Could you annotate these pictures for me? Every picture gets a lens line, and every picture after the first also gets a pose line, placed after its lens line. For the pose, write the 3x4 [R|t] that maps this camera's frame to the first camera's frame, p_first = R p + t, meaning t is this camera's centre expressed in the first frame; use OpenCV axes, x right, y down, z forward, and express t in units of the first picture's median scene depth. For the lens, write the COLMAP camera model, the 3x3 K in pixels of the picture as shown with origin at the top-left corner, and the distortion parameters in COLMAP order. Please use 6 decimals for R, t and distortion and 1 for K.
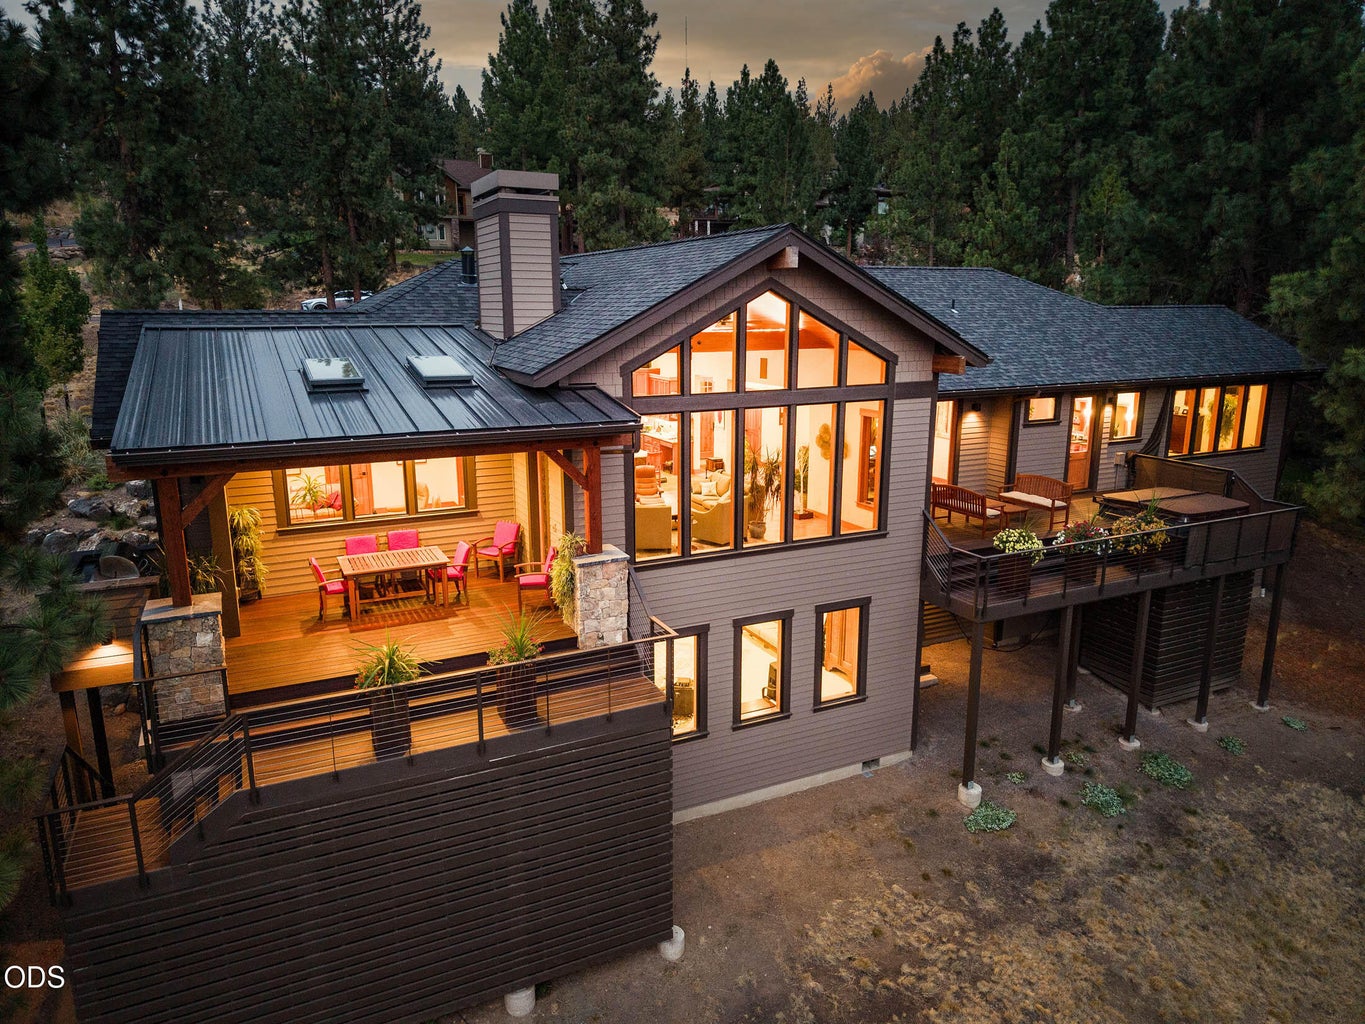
lens RADIAL K [[913.0, 0, 682.0], [0, 913.0, 512.4], [0, 0, 1]] dist [0.027052, -0.026978]
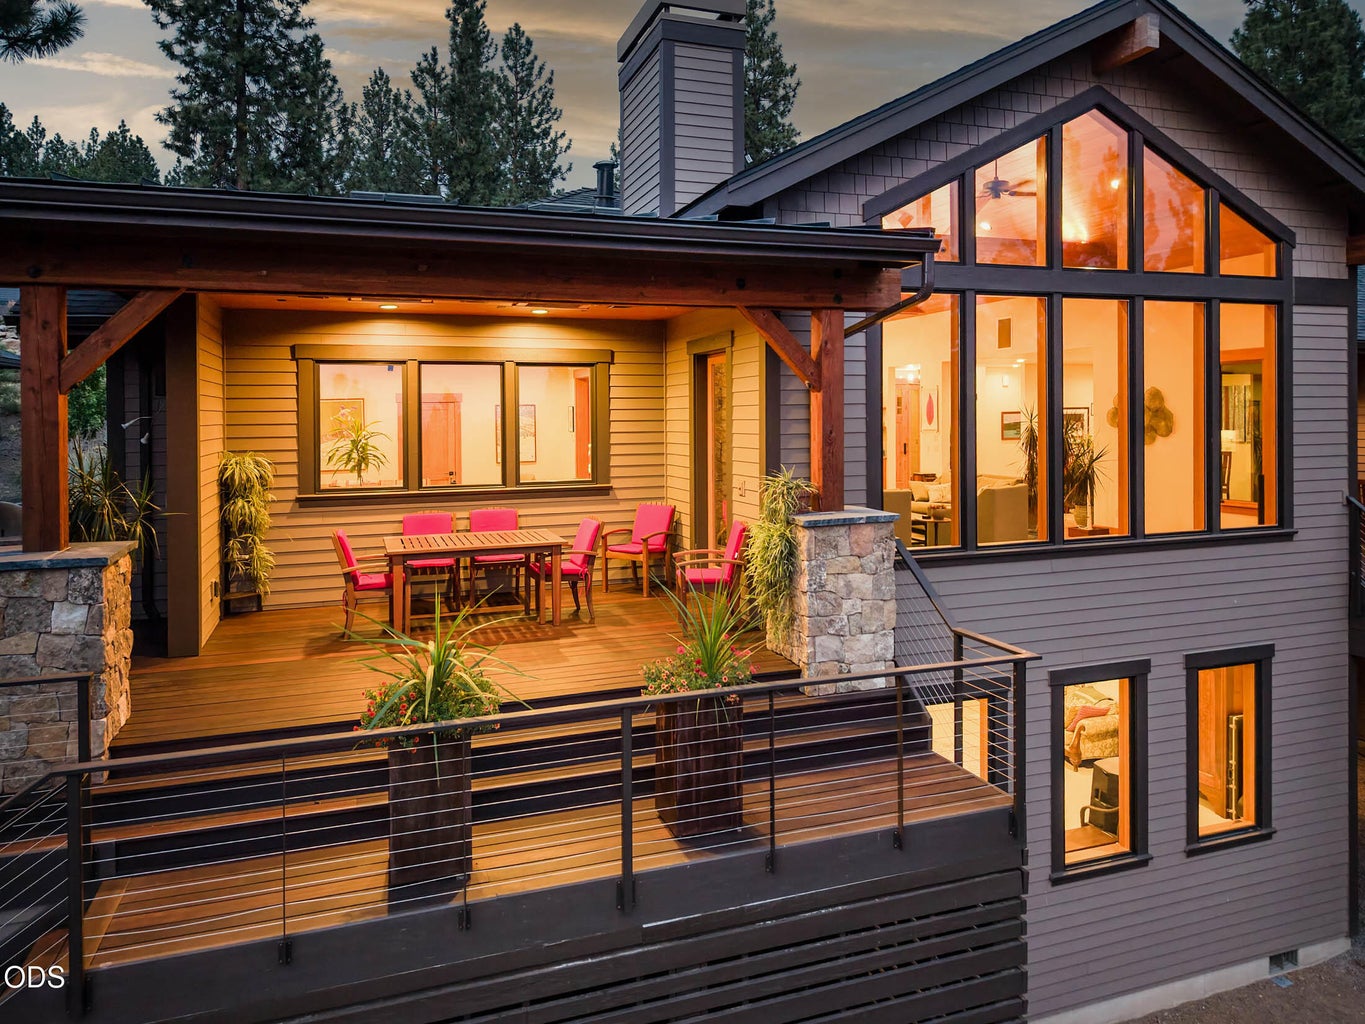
lens RADIAL K [[948.2, 0, 685.4], [0, 948.2, 414.6], [0, 0, 1]] dist [0.034578, -0.032784]
pose [[0.993060, -0.008706, -0.117286, -0.091248], [-0.017265, 0.975660, -0.218609, 0.090398], [0.116335, 0.219117, 0.968738, 0.345969]]
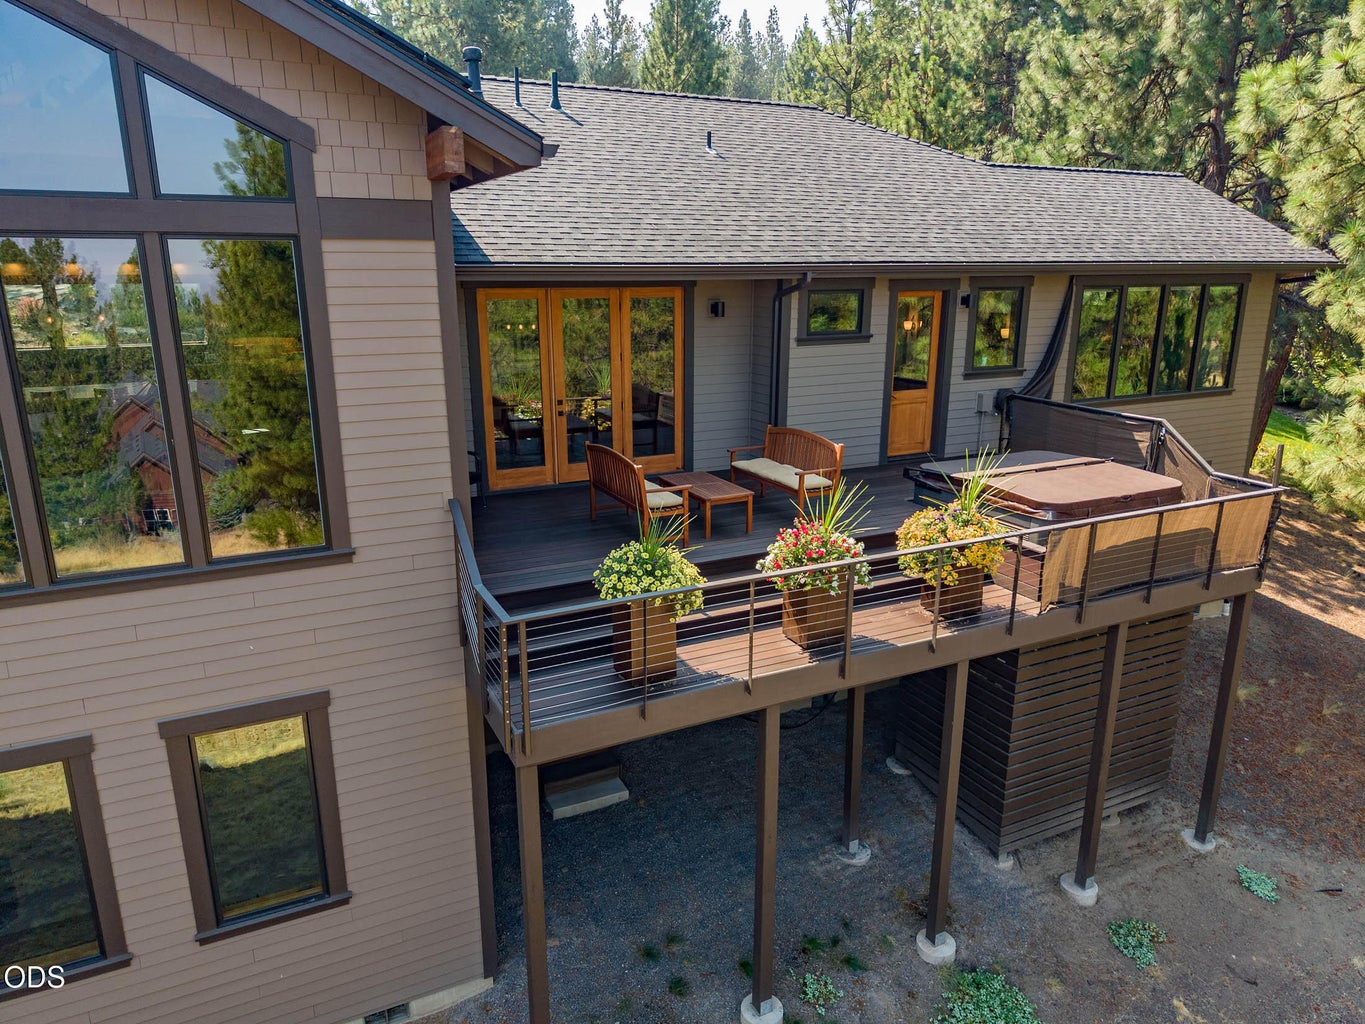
lens RADIAL K [[915.6, 0, 681.9], [0, 915.6, 511.5], [0, 0, 1]] dist [0.021847, -0.017593]
pose [[0.999993, 0.001535, 0.003528, 0.387144], [-0.001677, 0.999180, 0.040451, -0.015944], [-0.003463, -0.040457, 0.999175, 0.557253]]
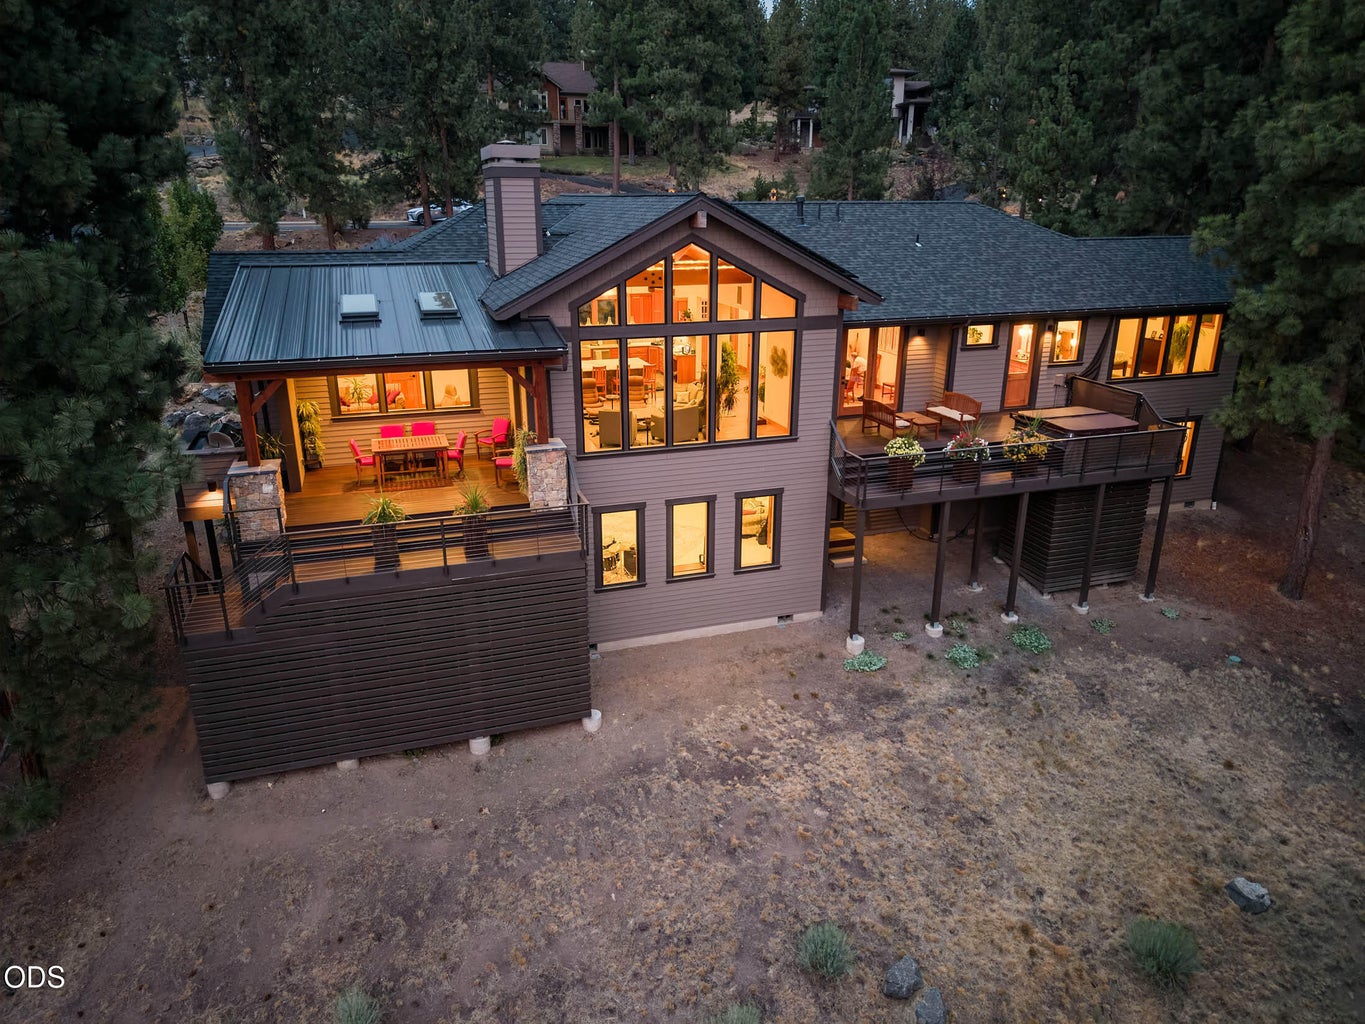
lens RADIAL K [[913.0, 0, 682.0], [0, 913.0, 512.4], [0, 0, 1]] dist [0.027052, -0.026978]
pose [[0.990924, 0.046312, -0.126191, 0.231279], [-0.032398, 0.993385, 0.110170, -0.008009], [0.130458, -0.105082, 0.985869, -0.269772]]
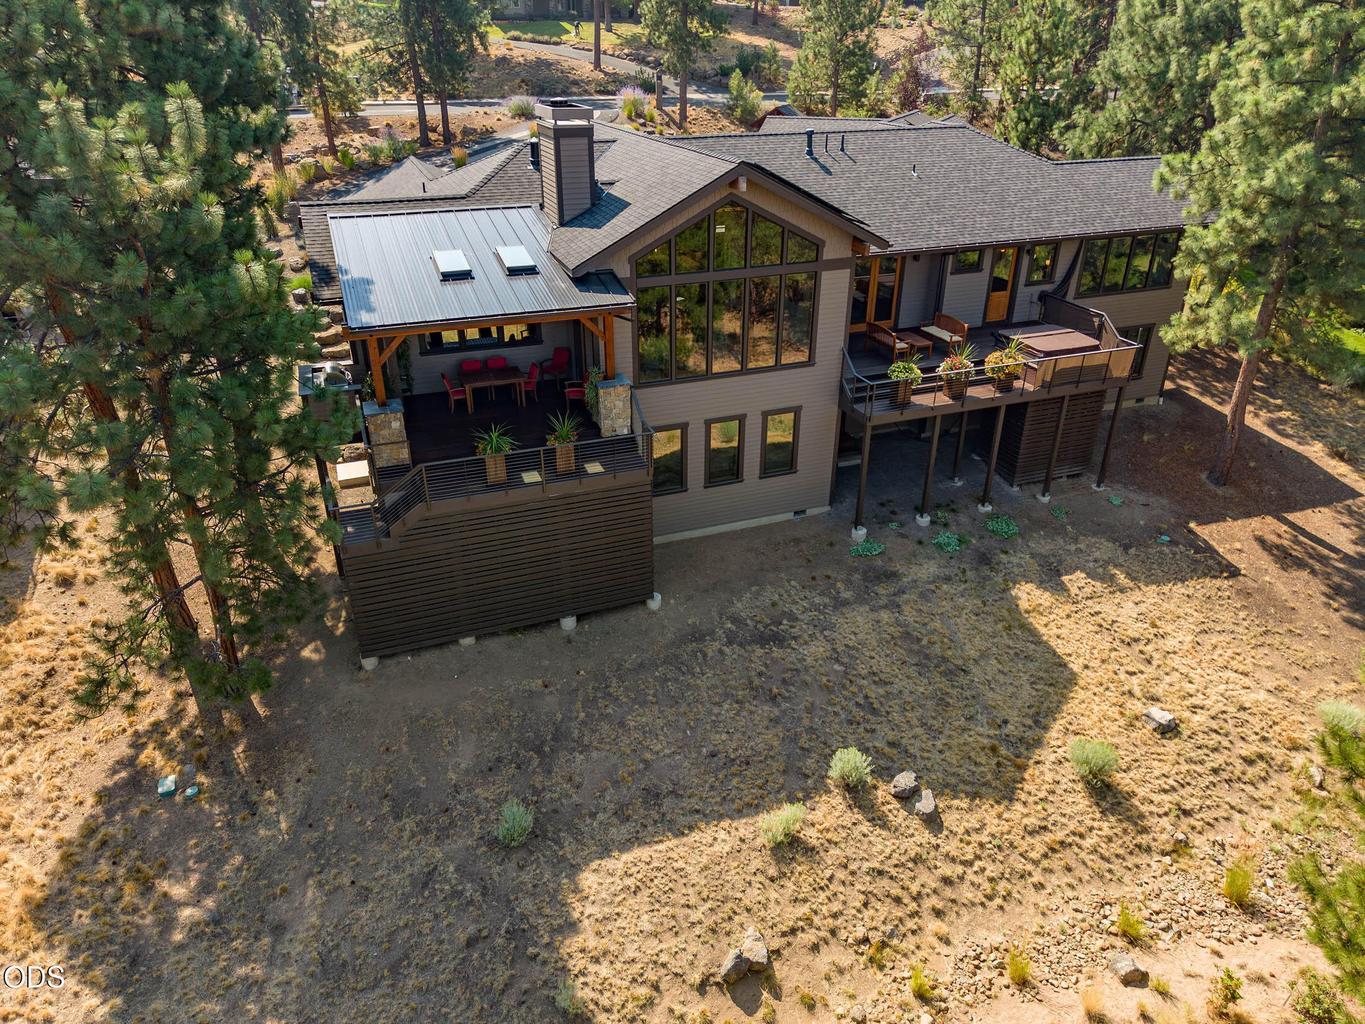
lens RADIAL K [[910.0, 0, 681.5], [0, 910.0, 511.5], [0, 0, 1]] dist [0.052927, -0.073467]
pose [[0.995621, 0.045624, -0.081598, 0.141789], [-0.023403, 0.966673, 0.254943, -0.117281], [0.090510, -0.251917, 0.963507, -0.511095]]
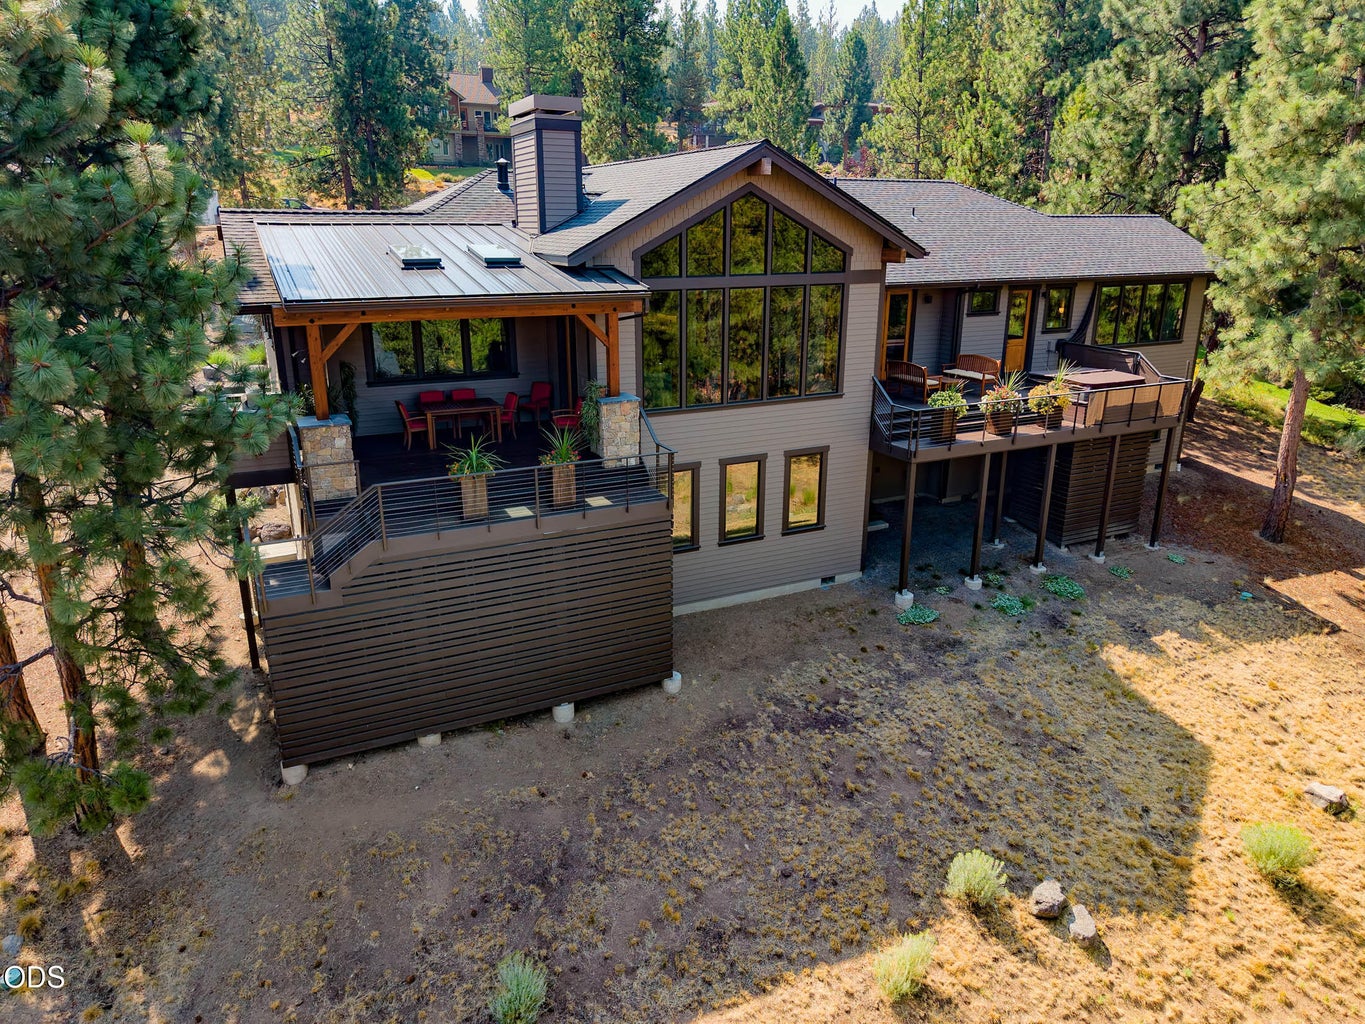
lens RADIAL K [[915.6, 0, 681.9], [0, 915.6, 511.5], [0, 0, 1]] dist [0.021847, -0.017593]
pose [[0.999996, 0.002053, 0.001832, 0.000737], [-0.002192, 0.996834, 0.079487, 0.084944], [-0.001663, -0.079490, 0.996834, -0.270527]]
